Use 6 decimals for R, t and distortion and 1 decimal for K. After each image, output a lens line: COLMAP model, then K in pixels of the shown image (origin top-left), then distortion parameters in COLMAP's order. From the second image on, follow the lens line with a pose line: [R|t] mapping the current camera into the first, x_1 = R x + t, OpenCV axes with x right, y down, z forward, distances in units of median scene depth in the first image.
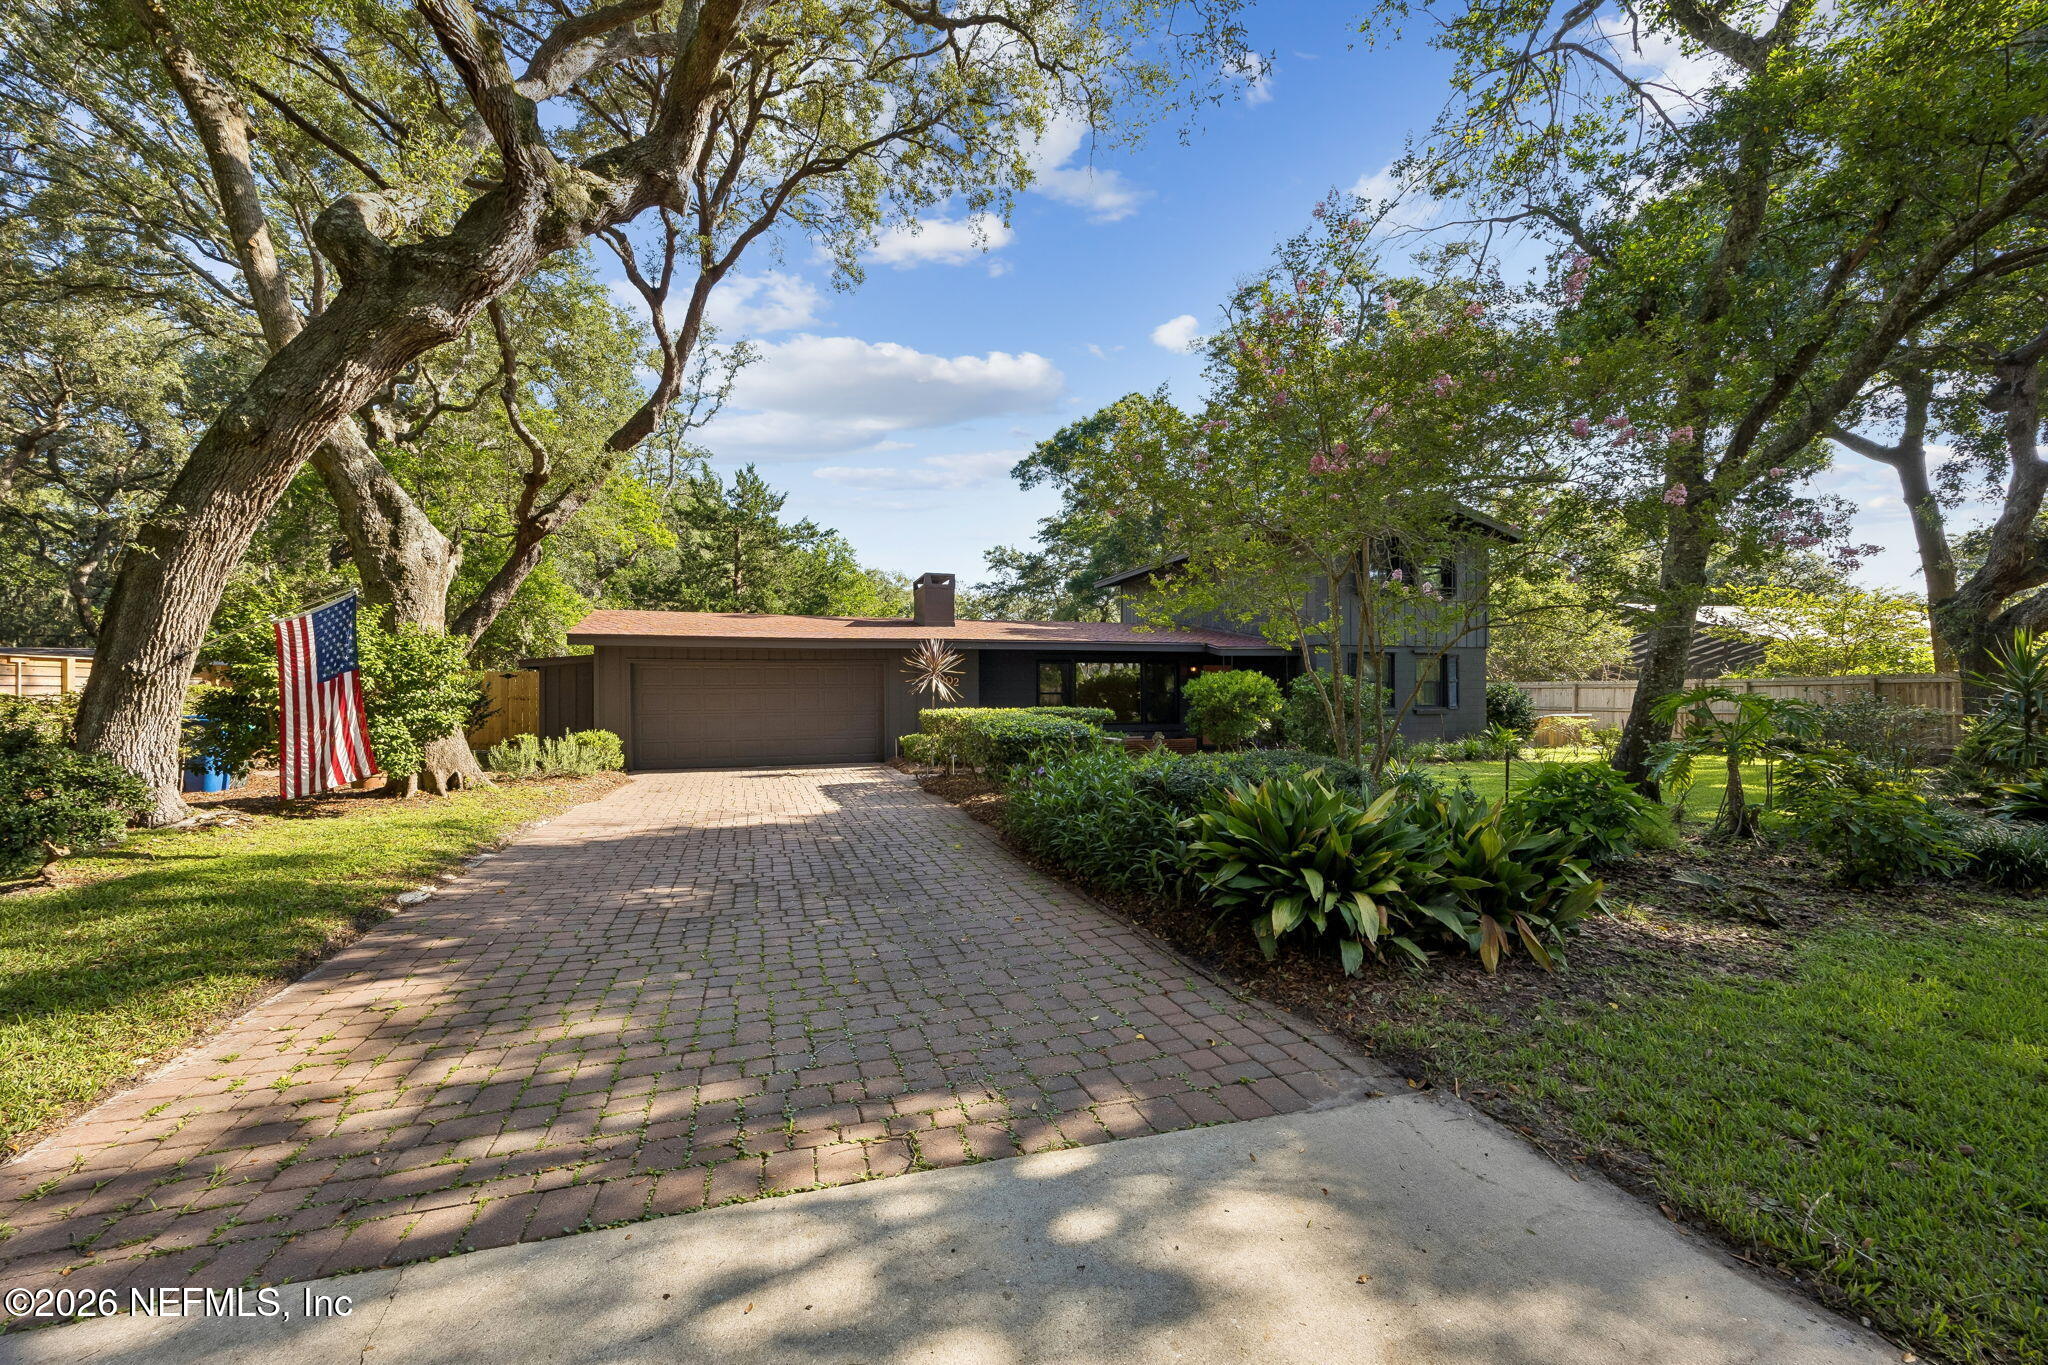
lens RADIAL K [[884.8, 0, 1050.7], [0, 884.8, 689.5], [0, 0, 1]] dist [-0.000259, -0.000085]
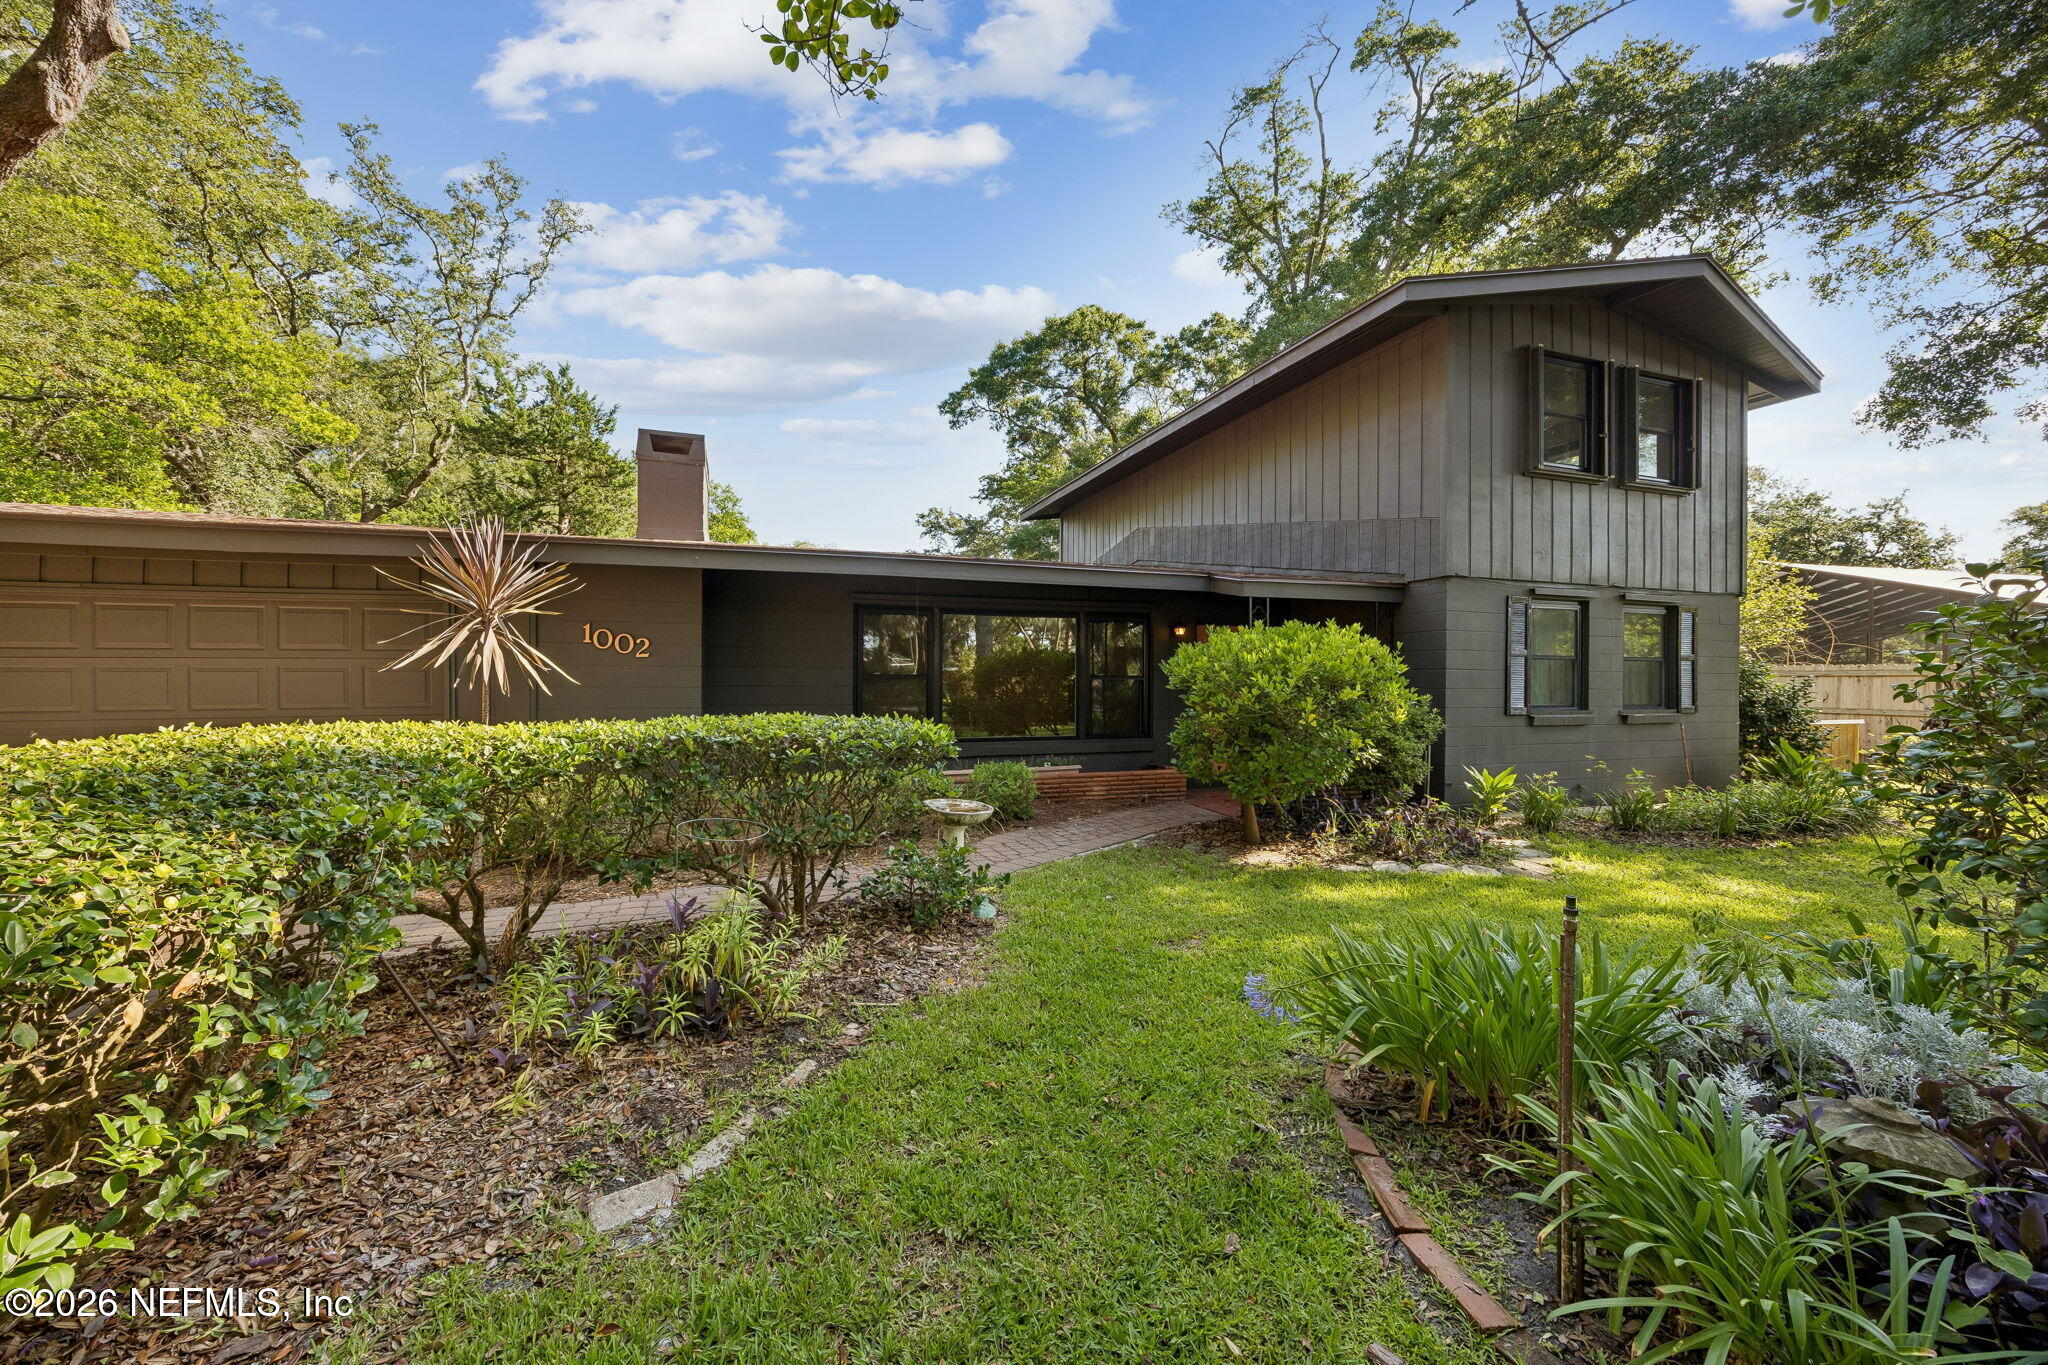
lens RADIAL K [[884.8, 0, 1050.7], [0, 884.8, 689.5], [0, 0, 1]] dist [-0.000259, -0.000085]
pose [[0.999085, 0.005691, 0.042389, 0.037490], [-0.006219, 0.999905, 0.012339, 0.002590], [-0.042315, -0.012591, 0.999025, 0.285671]]
